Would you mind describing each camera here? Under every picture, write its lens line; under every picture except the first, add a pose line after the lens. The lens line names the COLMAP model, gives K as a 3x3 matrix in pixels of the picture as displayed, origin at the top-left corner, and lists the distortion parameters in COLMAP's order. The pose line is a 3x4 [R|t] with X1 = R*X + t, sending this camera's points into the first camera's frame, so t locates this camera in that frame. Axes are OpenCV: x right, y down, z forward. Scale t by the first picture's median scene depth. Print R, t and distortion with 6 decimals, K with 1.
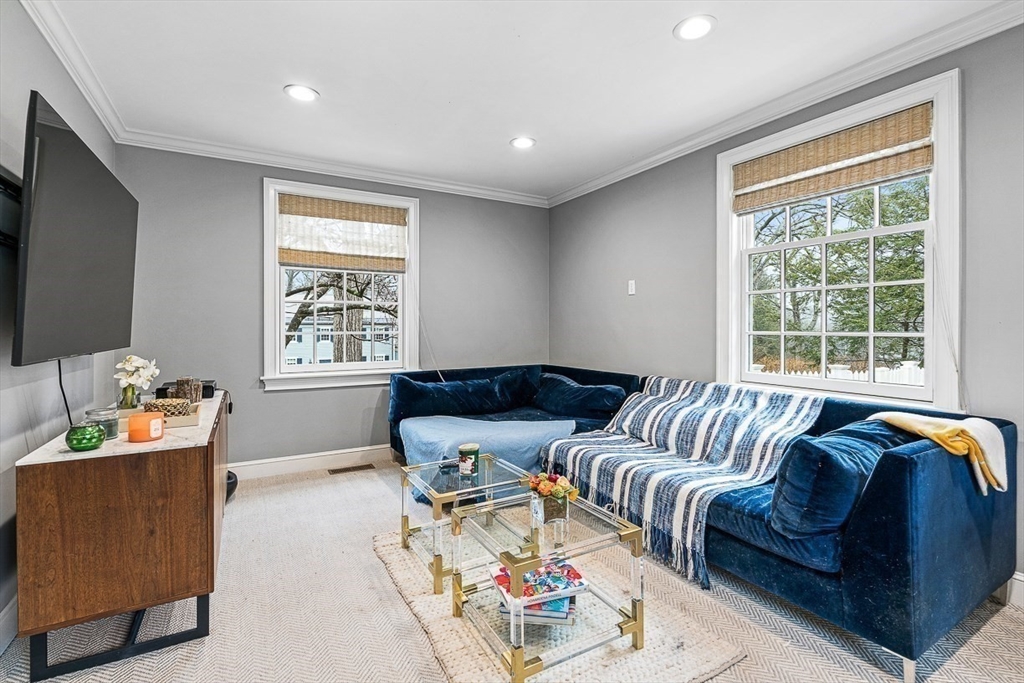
lens RADIAL K [[456.4, 0, 520.2], [0, 456.4, 331.0], [0, 0, 1]] dist [-0.003178, 0.001047]
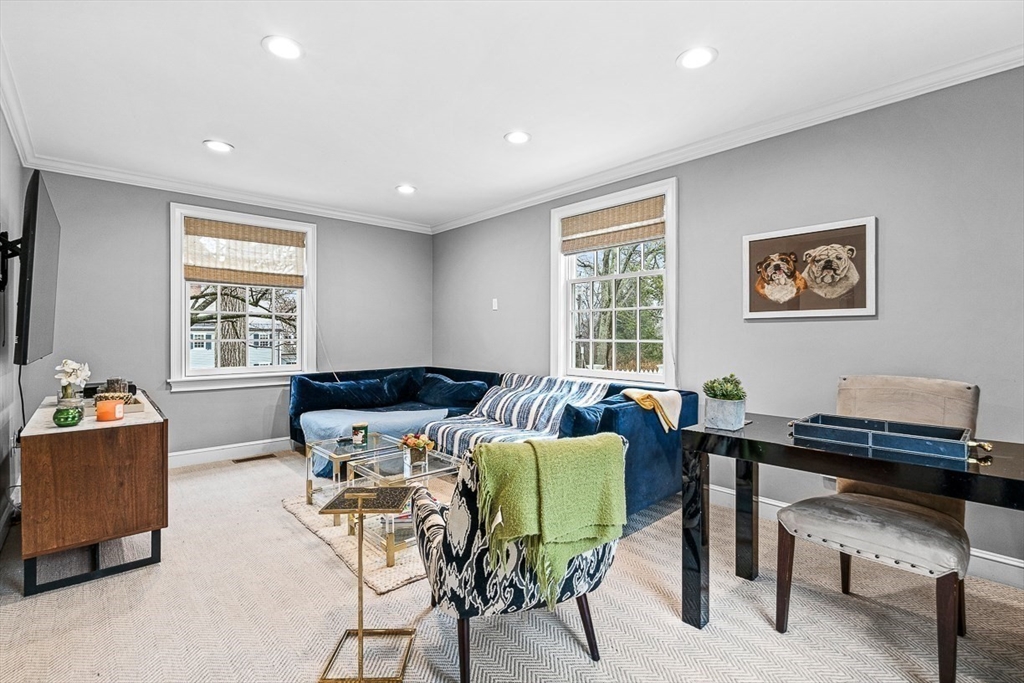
lens RADIAL K [[456.4, 0, 512.3], [0, 456.4, 336.8], [0, 0, 1]] dist [-0.003178, 0.001047]
pose [[0.979456, 0.000209, 0.201657, 0.047395], [0.000066, 0.999999, -0.001357, -0.004110], [-0.201658, 0.001342, 0.979455, -0.349296]]
